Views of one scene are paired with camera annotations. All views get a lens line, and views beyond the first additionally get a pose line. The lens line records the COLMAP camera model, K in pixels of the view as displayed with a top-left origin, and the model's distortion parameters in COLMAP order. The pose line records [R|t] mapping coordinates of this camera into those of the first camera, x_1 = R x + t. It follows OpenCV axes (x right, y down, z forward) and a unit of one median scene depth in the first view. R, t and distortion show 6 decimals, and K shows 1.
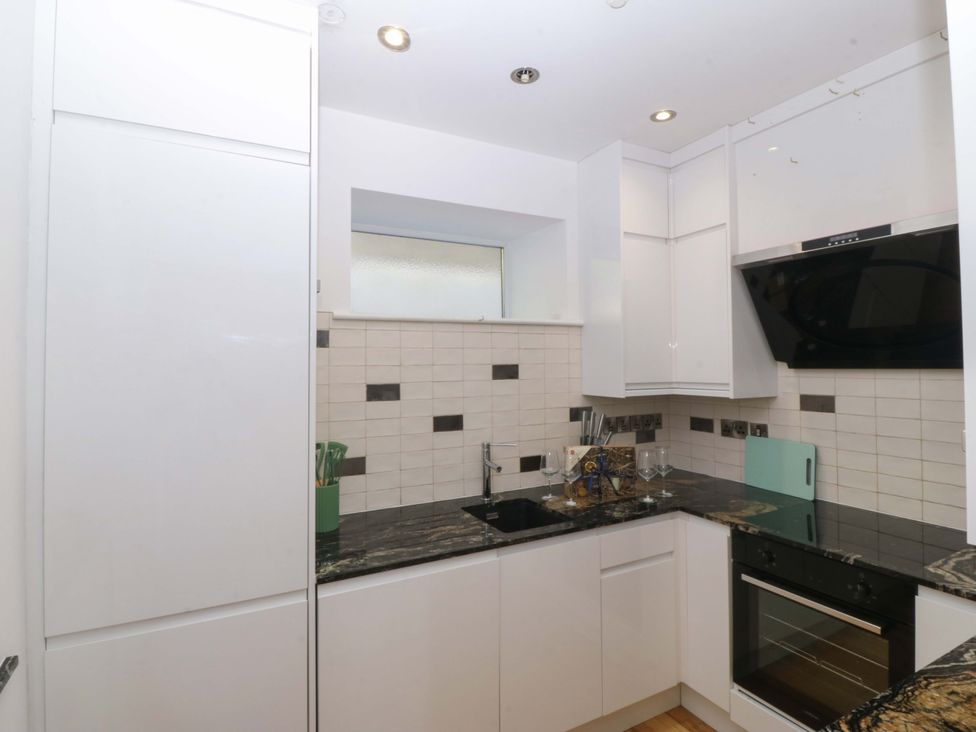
lens RADIAL K [[508.8, 0, 481.1], [0, 508.8, 352.3], [0, 0, 1]] dist [-0.005355, -0.009802]
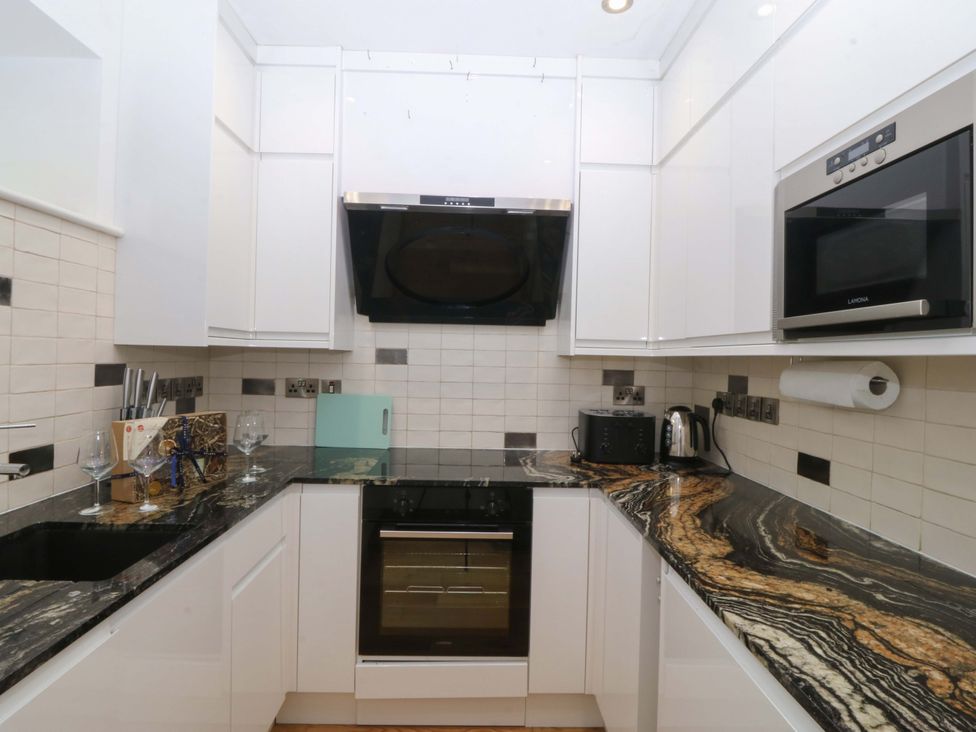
lens RADIAL K [[508.8, 0, 489.6], [0, 508.8, 353.8], [0, 0, 1]] dist [-0.005355, -0.009802]
pose [[0.430872, 0.024444, 0.902082, -0.206649], [-0.047981, 0.998840, -0.004149, 0.091682], [-0.901136, -0.041496, 0.431545, 0.367169]]
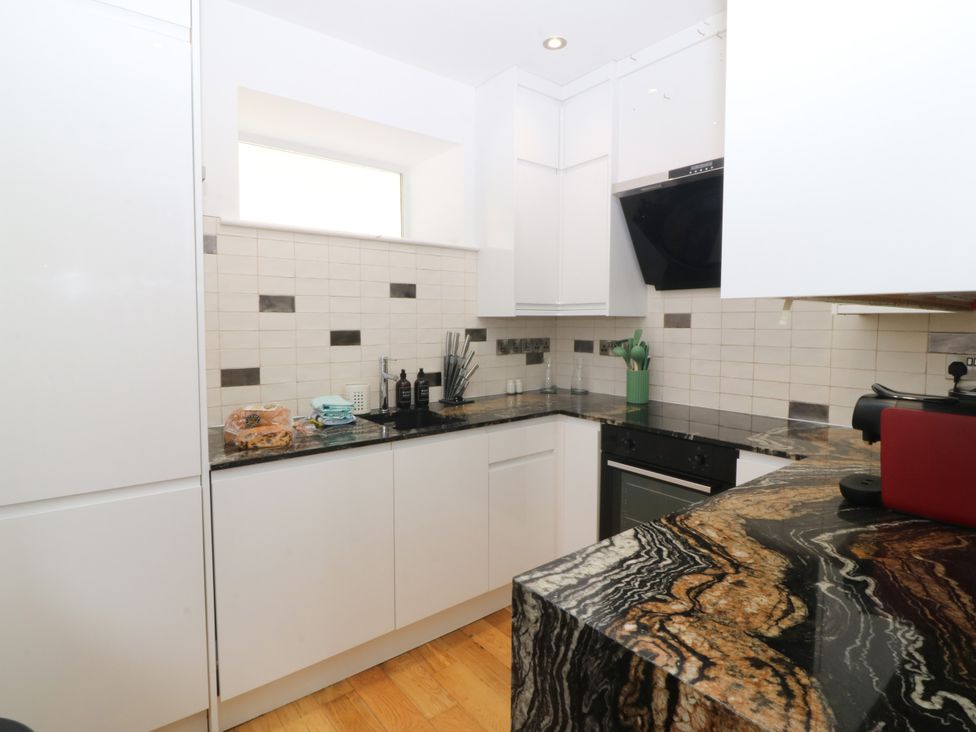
lens RADIAL K [[508.8, 0, 481.8], [0, 508.8, 353.2], [0, 0, 1]] dist [-0.005355, -0.009802]
pose [[0.982434, -0.002033, 0.186601, 0.014002], [-0.013760, 0.996430, 0.083299, 0.086062], [-0.186104, -0.084403, 0.978898, -0.050899]]
